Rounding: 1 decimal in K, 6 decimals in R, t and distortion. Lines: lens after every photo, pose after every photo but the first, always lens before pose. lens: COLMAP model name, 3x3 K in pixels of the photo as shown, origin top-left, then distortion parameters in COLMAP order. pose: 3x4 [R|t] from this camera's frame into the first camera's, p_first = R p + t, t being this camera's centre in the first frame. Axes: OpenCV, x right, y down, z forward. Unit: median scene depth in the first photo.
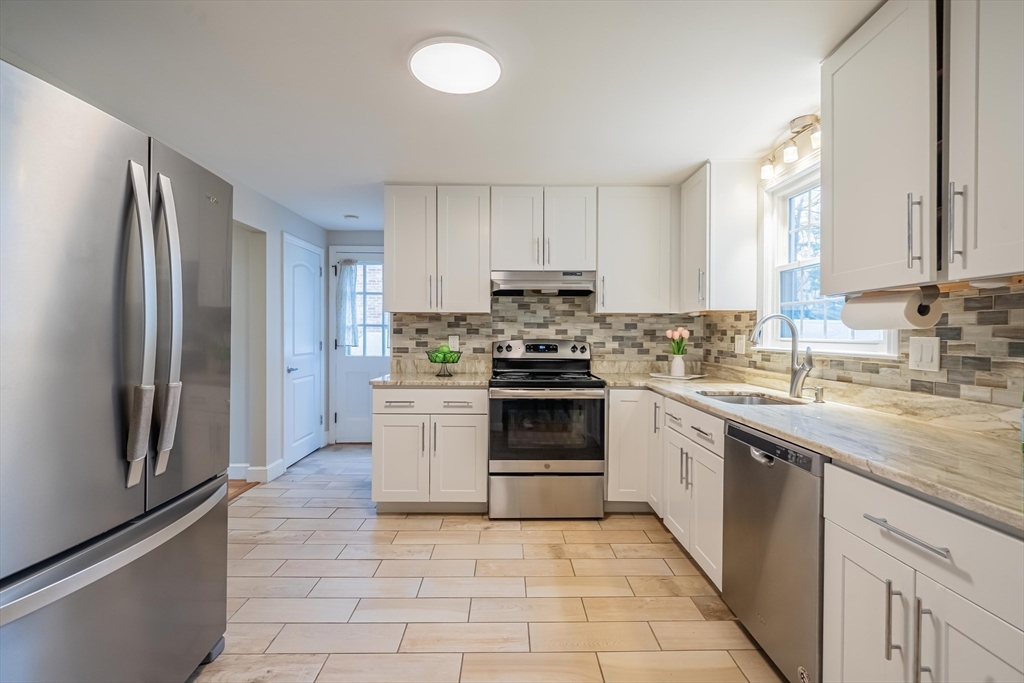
lens RADIAL K [[463.3, 0, 511.1], [0, 463.3, 339.5], [0, 0, 1]] dist [-0.000289, 0.000208]
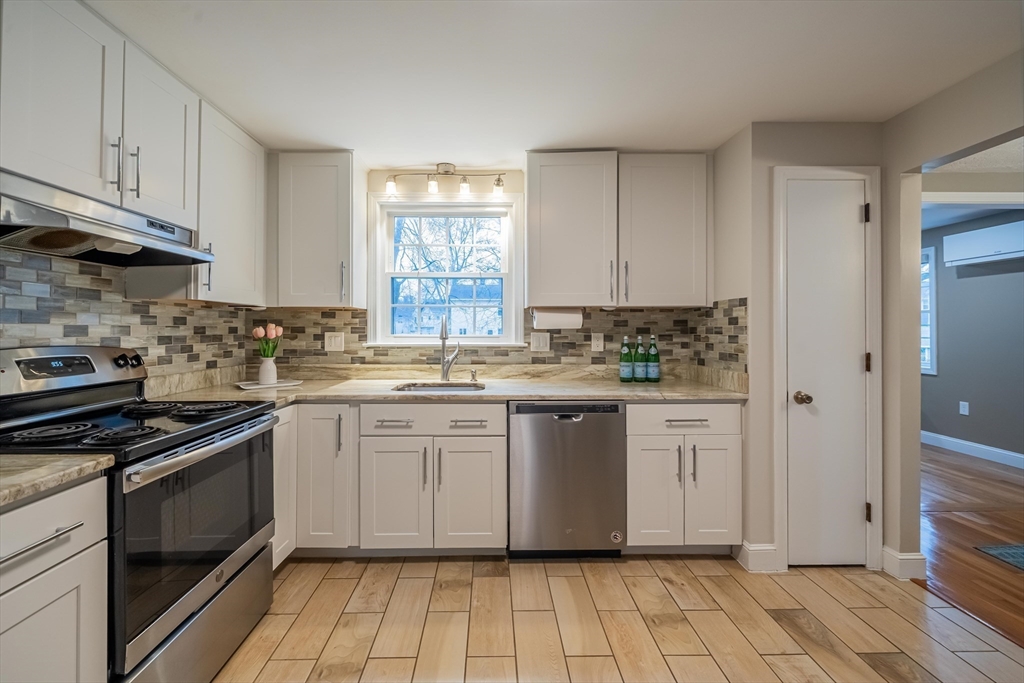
lens RADIAL K [[418.2, 0, 493.0], [0, 418.2, 327.2], [0, 0, 1]] dist [-0.001727, -0.000050]
pose [[0.003859, -0.000814, 0.999992, -0.402017], [0.013665, 0.999906, 0.000761, -0.016671], [-0.999899, 0.013662, 0.003870, 0.649578]]
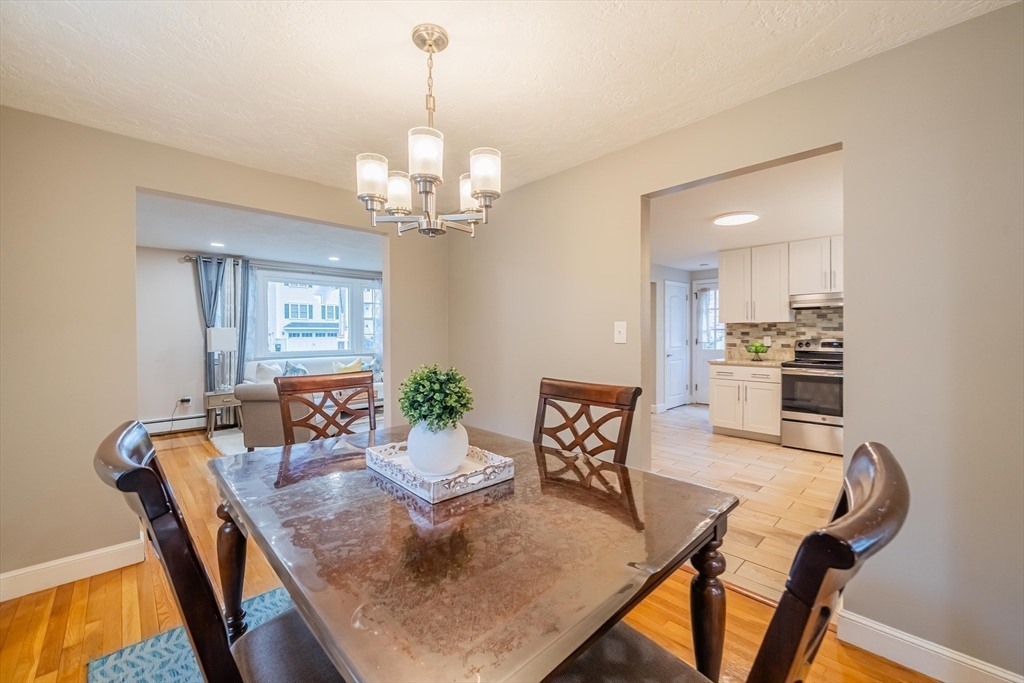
lens RADIAL K [[412.1, 0, 512.0], [0, 412.1, 341.5], [0, 0, 1]] dist [-0.000643, -0.000027]
pose [[0.684051, 0.005669, -0.729412, 0.363235], [-0.000591, 0.999974, 0.007217, -0.000175], [0.729434, -0.004506, 0.684036, -0.713090]]
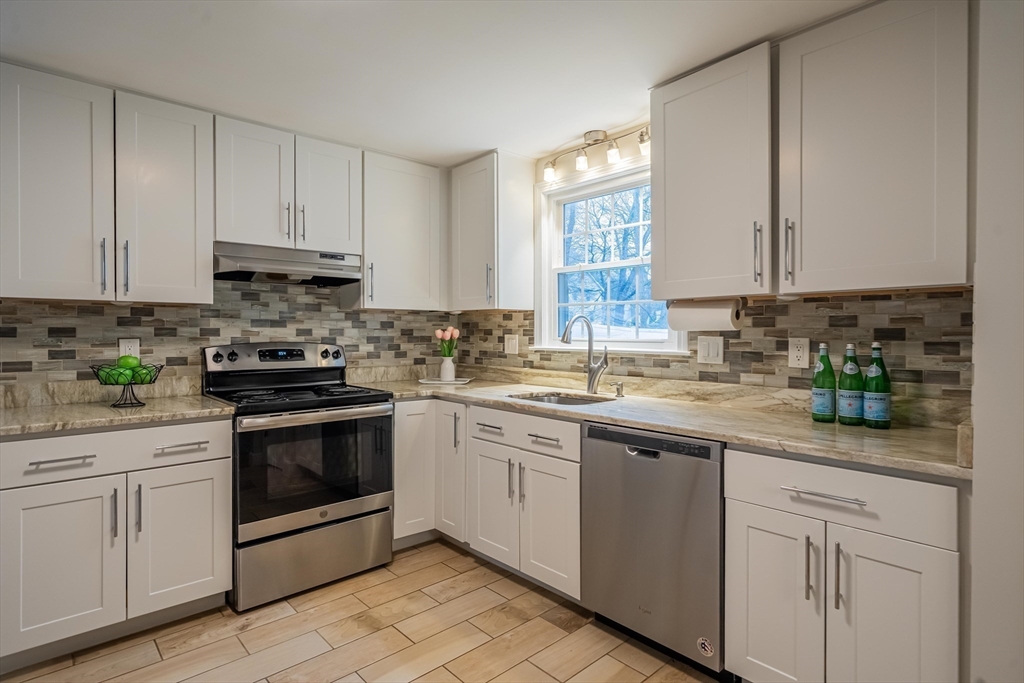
lens RADIAL K [[529.9, 0, 508.8], [0, 529.9, 336.1], [0, 0, 1]] dist [-0.002002, -0.000139]
pose [[0.750308, -0.010355, 0.661007, -0.248623], [0.012330, 0.999923, 0.001669, -0.008511], [-0.660974, 0.006898, 0.750378, 0.161523]]
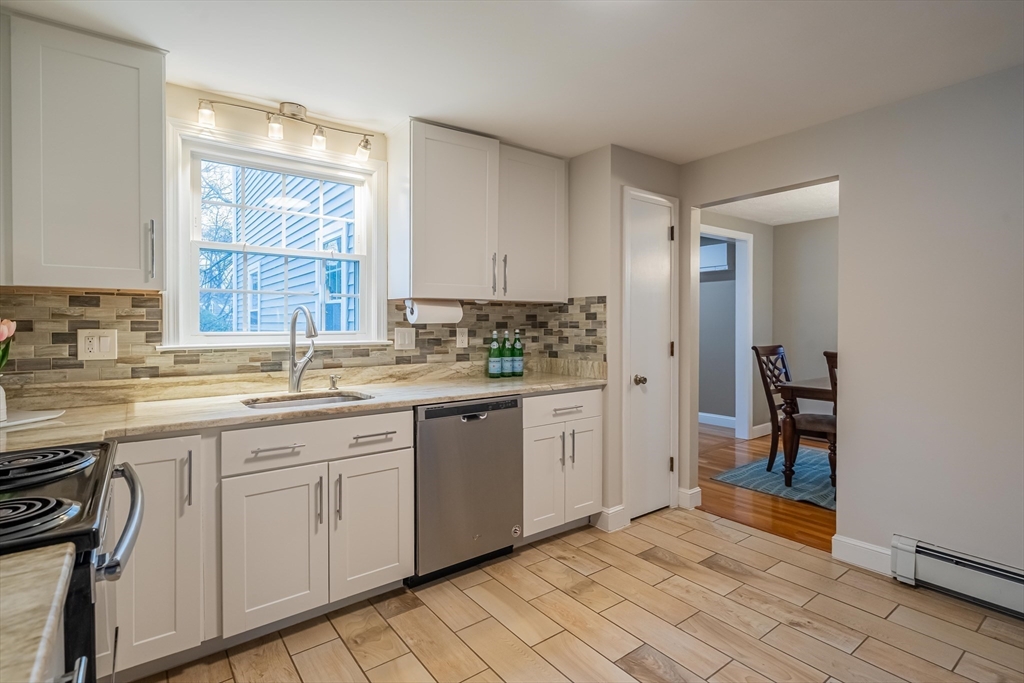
lens RADIAL K [[505.1, 0, 510.6], [0, 505.1, 328.2], [0, 0, 1]] dist [0.001188, 0.000431]
pose [[-0.593488, -0.012311, 0.804749, -0.374598], [0.009214, 0.999714, 0.022089, -0.021275], [-0.804790, 0.020525, -0.593204, 0.949022]]
